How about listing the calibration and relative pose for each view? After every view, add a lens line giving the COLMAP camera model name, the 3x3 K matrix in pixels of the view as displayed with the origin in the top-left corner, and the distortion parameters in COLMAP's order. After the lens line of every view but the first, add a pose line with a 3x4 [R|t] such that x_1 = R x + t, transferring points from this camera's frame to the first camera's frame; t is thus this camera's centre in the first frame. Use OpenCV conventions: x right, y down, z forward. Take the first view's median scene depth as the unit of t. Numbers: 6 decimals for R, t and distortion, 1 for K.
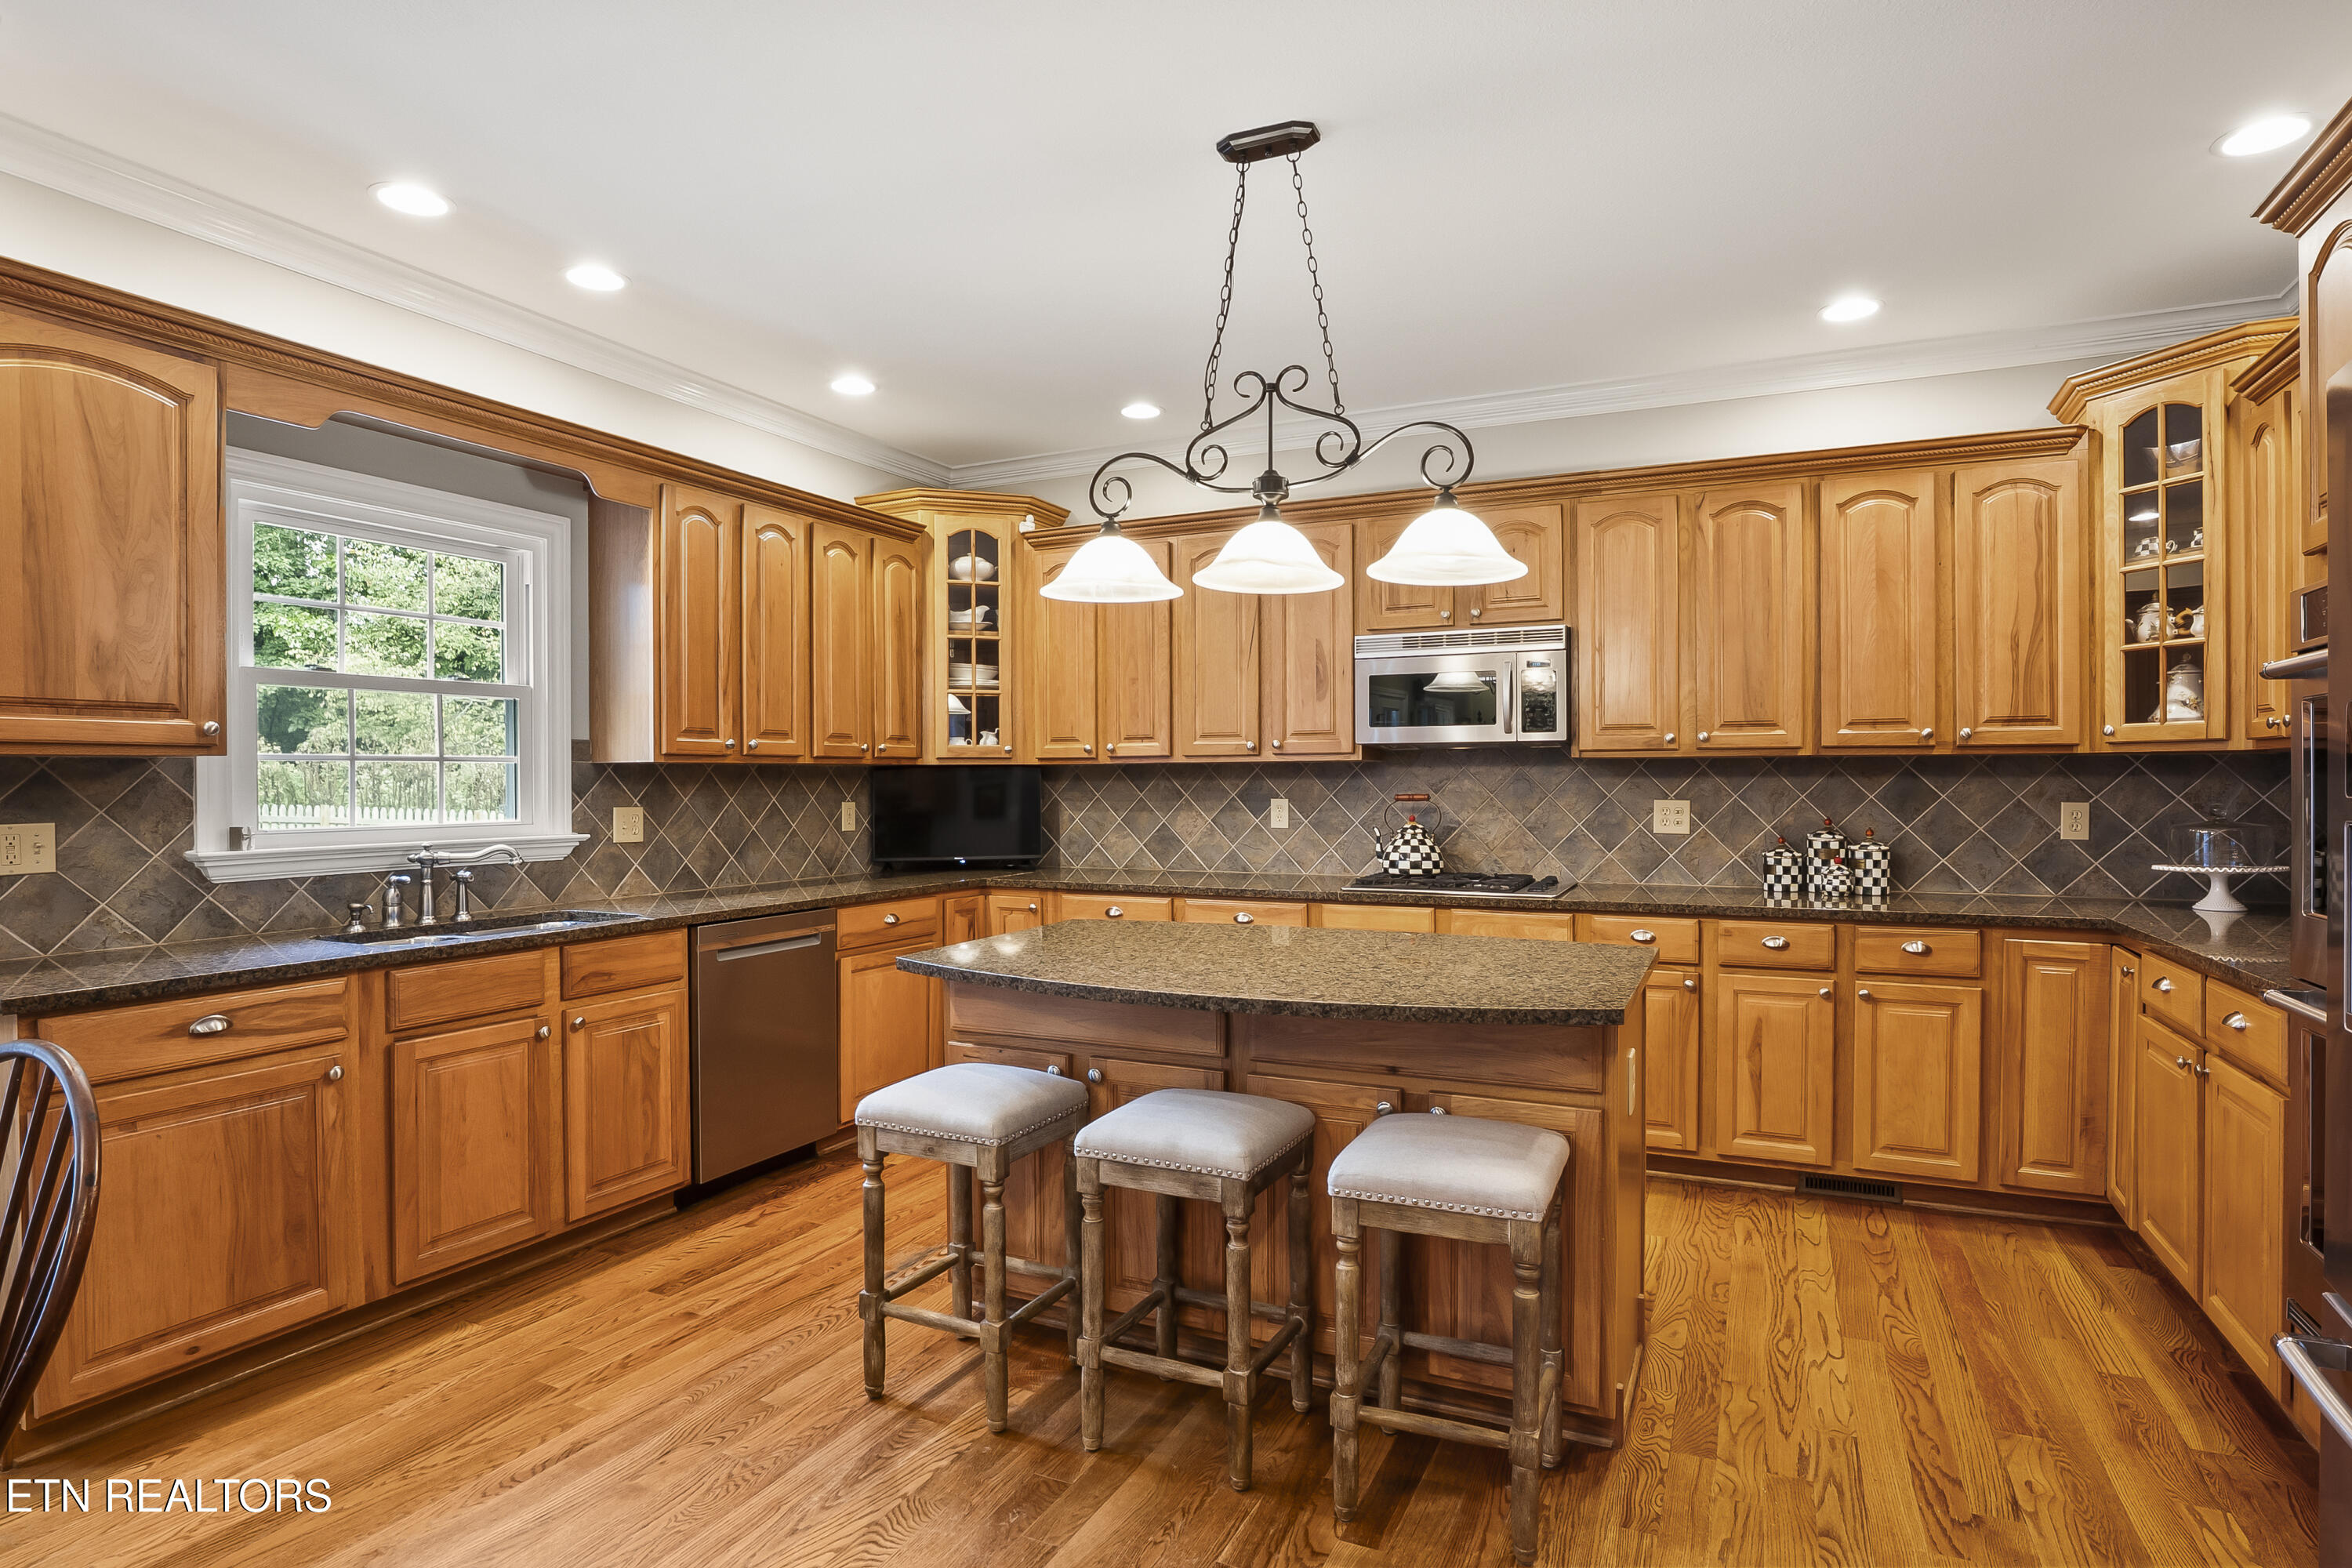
lens RADIAL K [[1297.8, 0, 1166.8], [0, 1297.8, 790.4], [0, 0, 1]] dist [-0.054934, 0.024195]
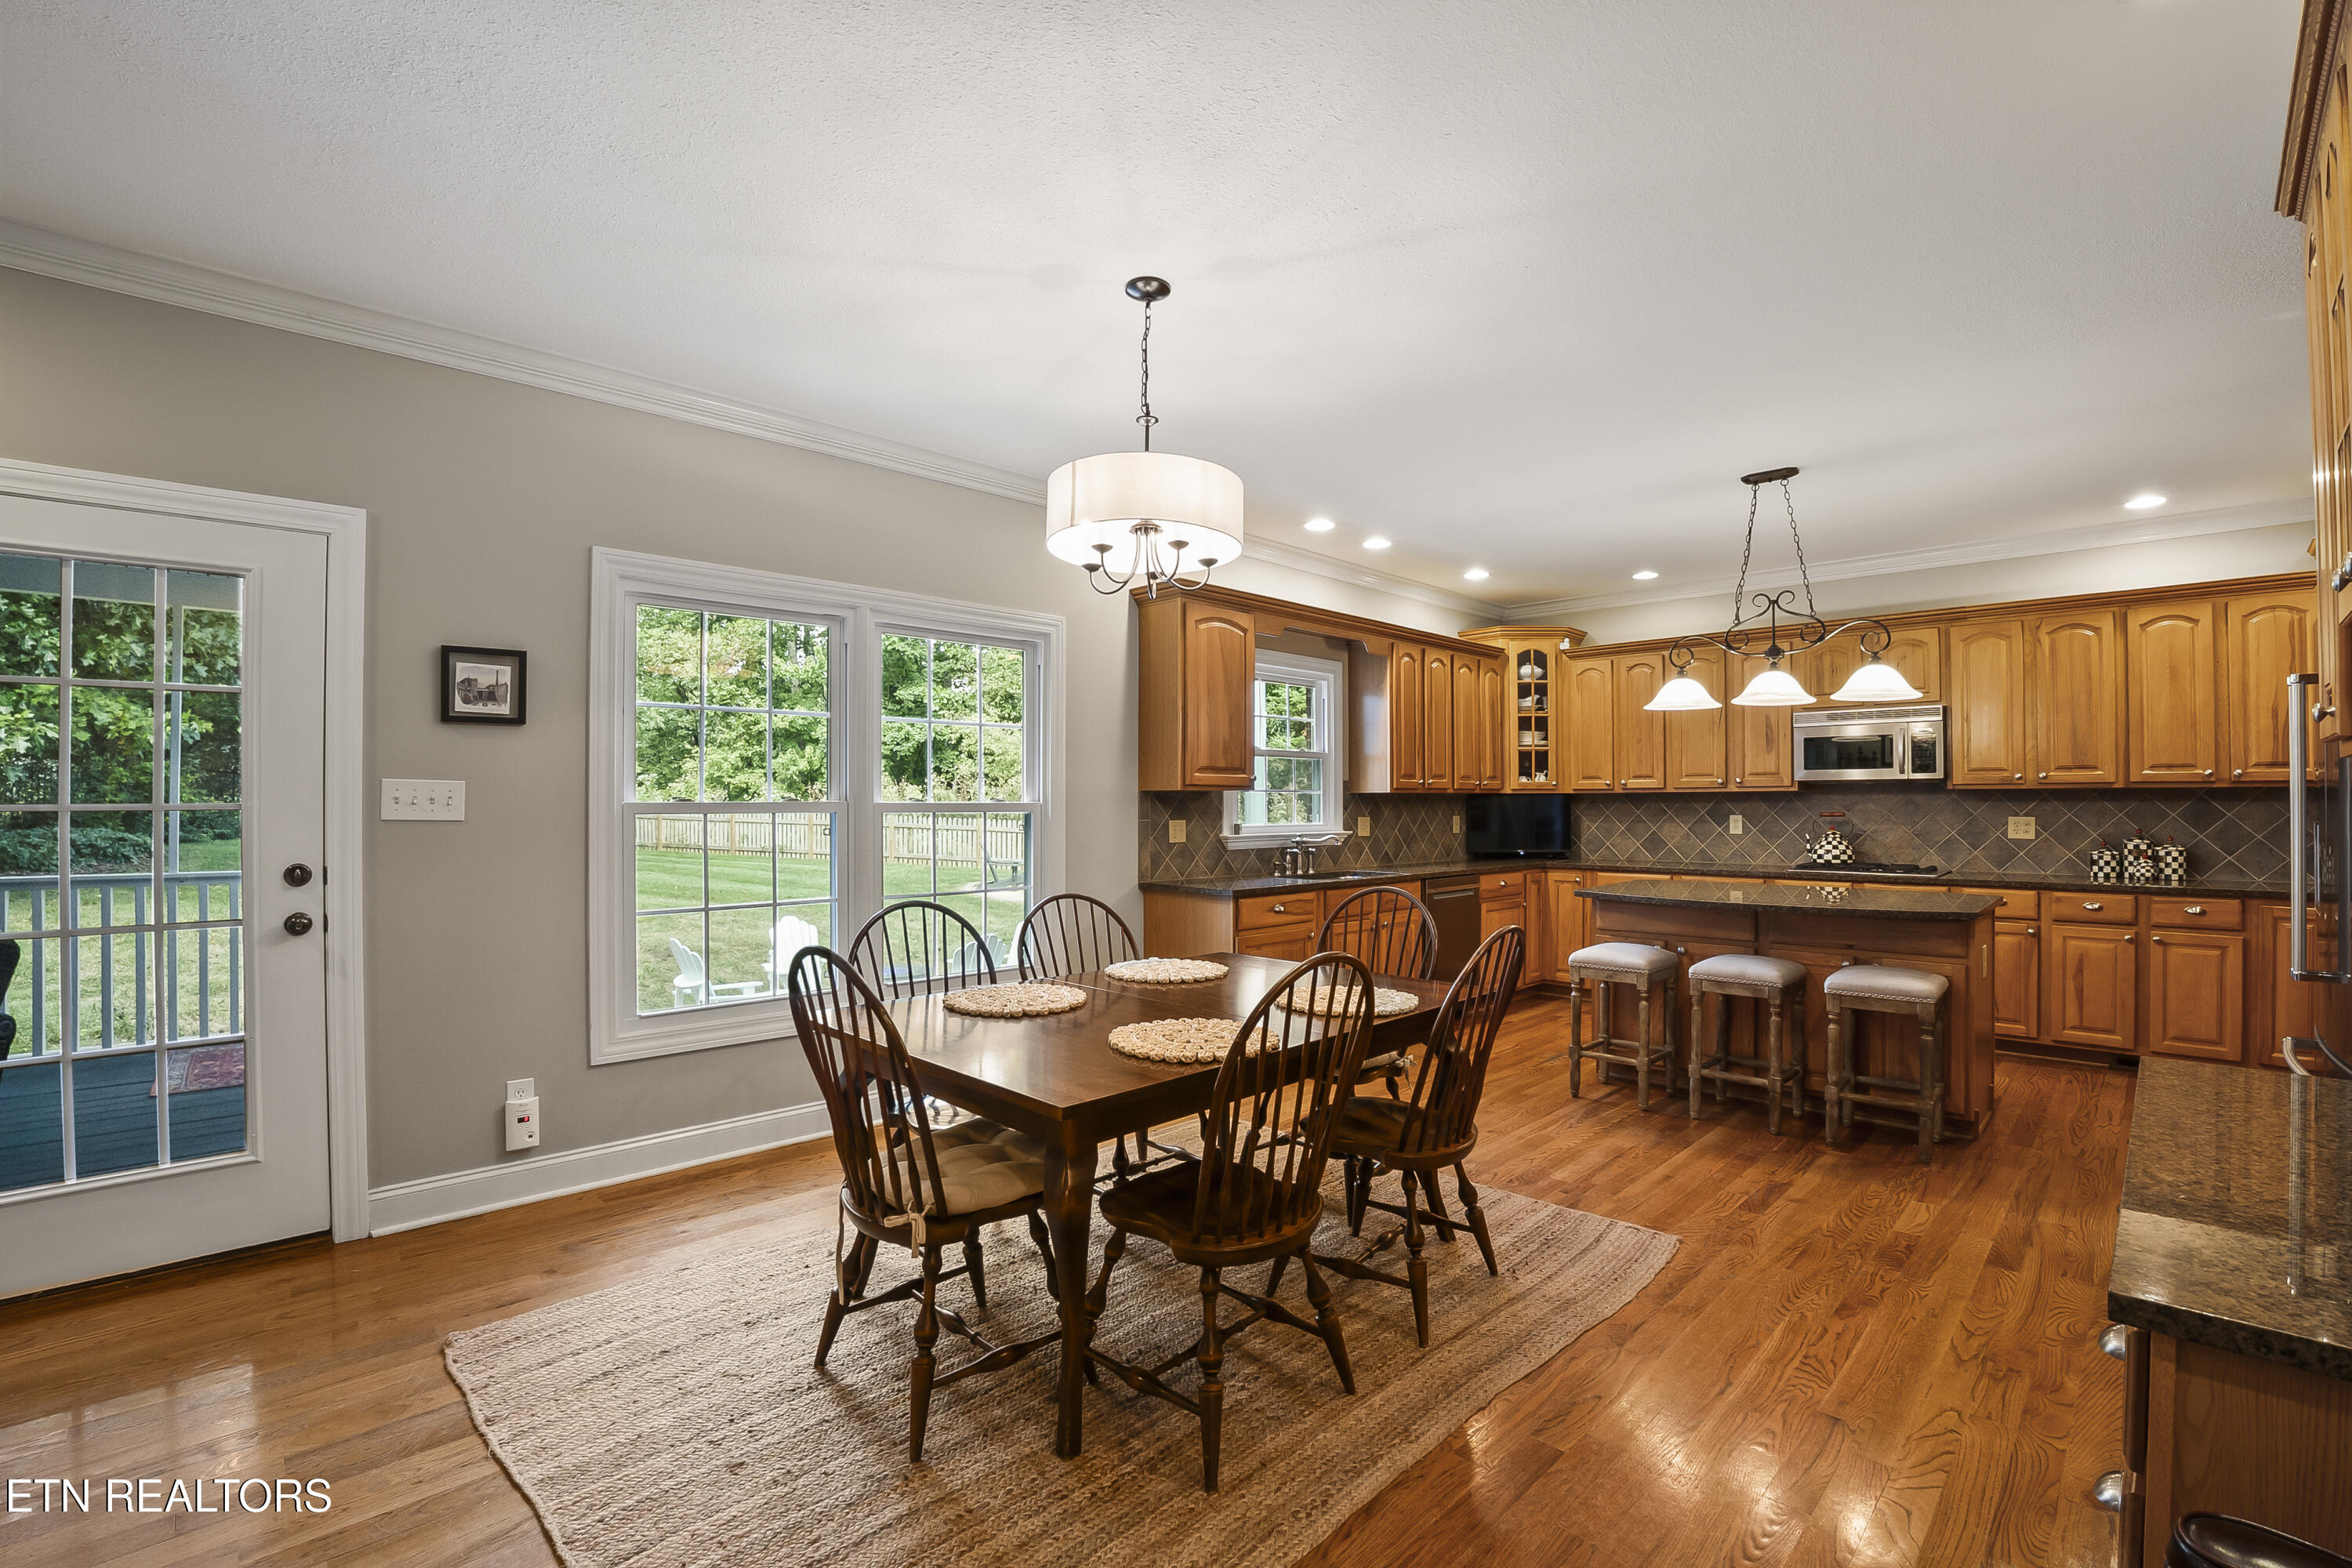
lens RADIAL K [[1074.9, 0, 1188.7], [0, 1074.9, 792.9], [0, 0, 1]] dist [-0.068087, 0.015371]
pose [[0.947961, -0.000289, -0.318387, -0.167399], [-0.005224, 0.999851, -0.016462, 0.005177], [0.318344, 0.017269, 0.947818, -0.521734]]
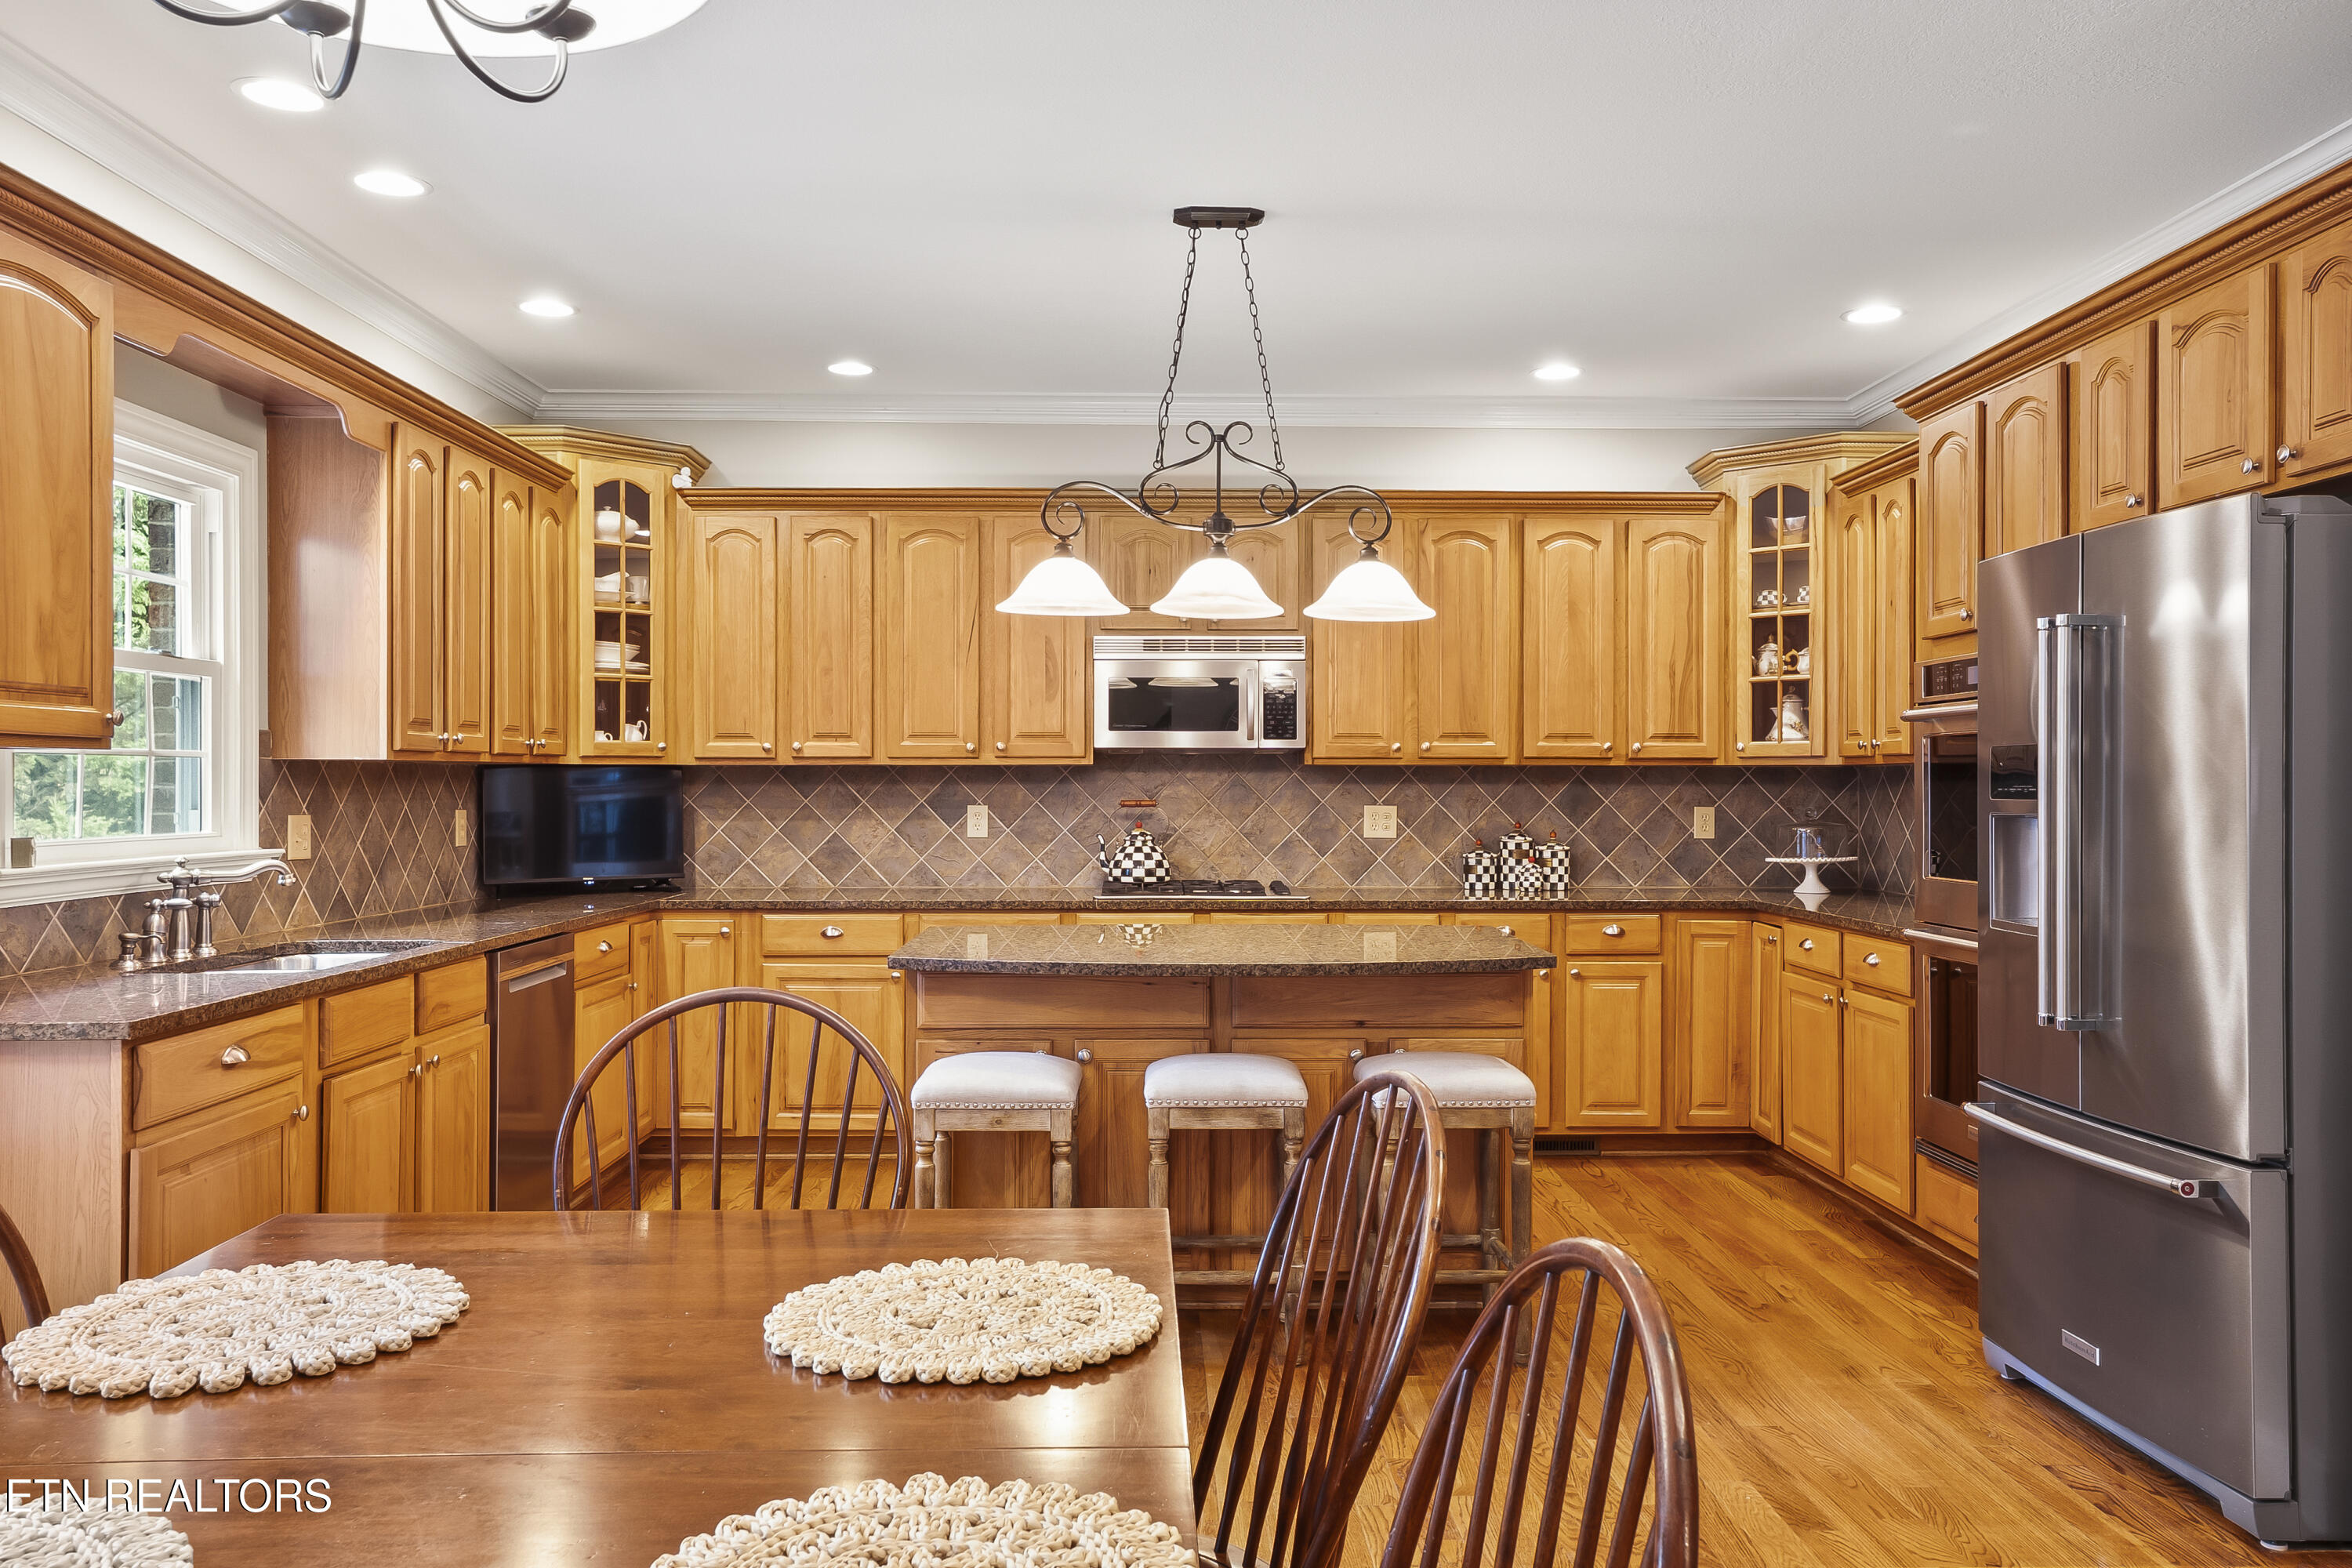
lens RADIAL K [[1794.6, 0, 1297.4], [0, 1794.6, 786.1], [0, 0, 1]] dist [0.008381, 0.001450]
pose [[0.876585, 0.004199, 0.481228, -0.409002], [-0.000692, 0.999972, -0.007464, 0.002906], [-0.481246, 0.006210, 0.876564, -0.270775]]
